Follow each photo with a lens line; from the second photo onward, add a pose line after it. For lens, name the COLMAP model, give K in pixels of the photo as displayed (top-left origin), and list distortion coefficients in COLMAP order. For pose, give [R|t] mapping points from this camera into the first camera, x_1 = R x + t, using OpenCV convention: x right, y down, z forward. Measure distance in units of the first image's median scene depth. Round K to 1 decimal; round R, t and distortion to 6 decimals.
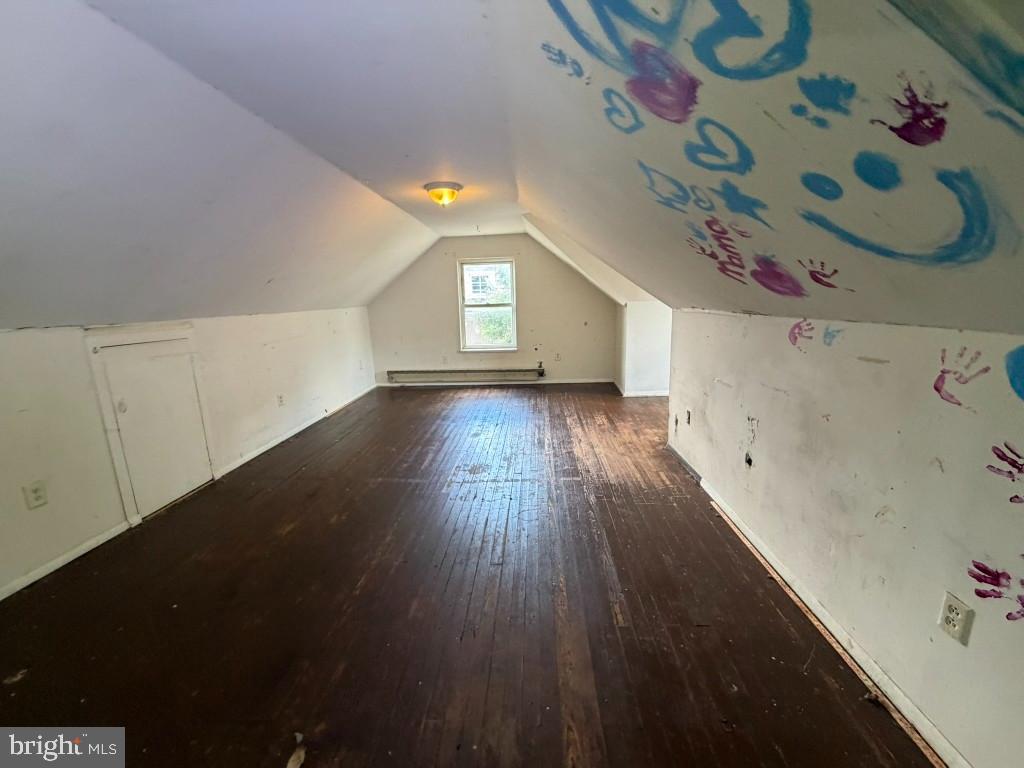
lens RADIAL K [[408.8, 0, 515.2], [0, 408.8, 382.1], [0, 0, 1]] dist [-0.001247, -0.000523]
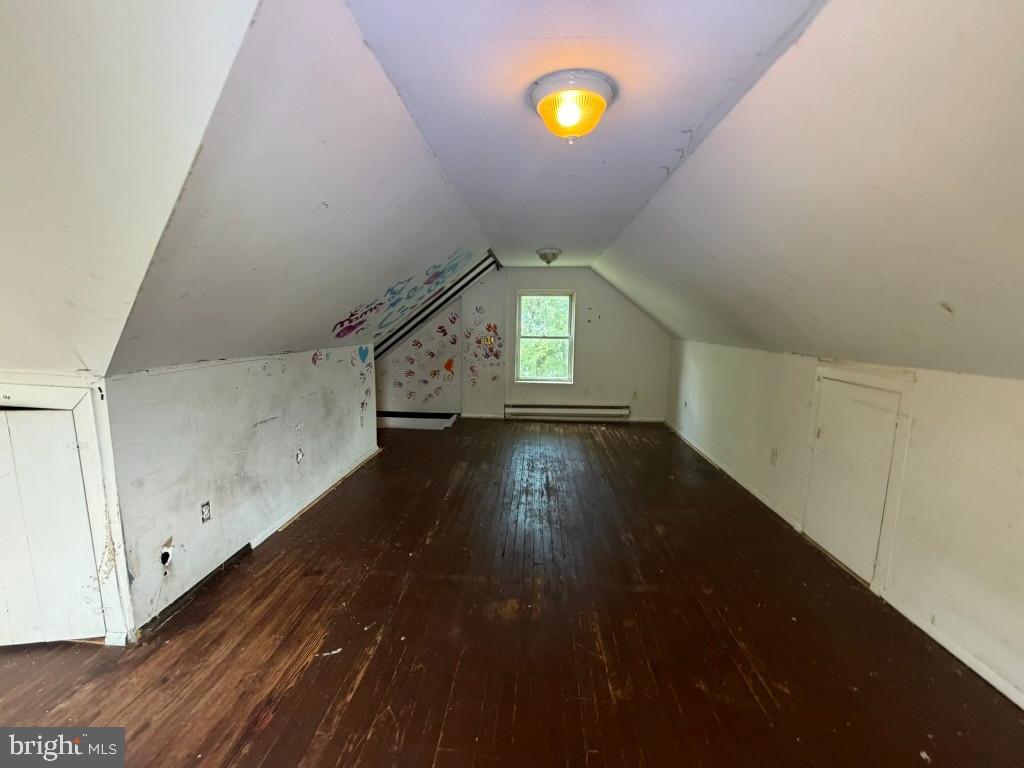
lens RADIAL K [[408.8, 0, 511.1], [0, 408.8, 384.2], [0, 0, 1]] dist [-0.001247, -0.000523]
pose [[-0.999677, 0.011457, 0.022672, -0.158444], [0.018527, 0.939452, 0.342180, -0.440282], [-0.017379, 0.342489, -0.939361, 1.946425]]
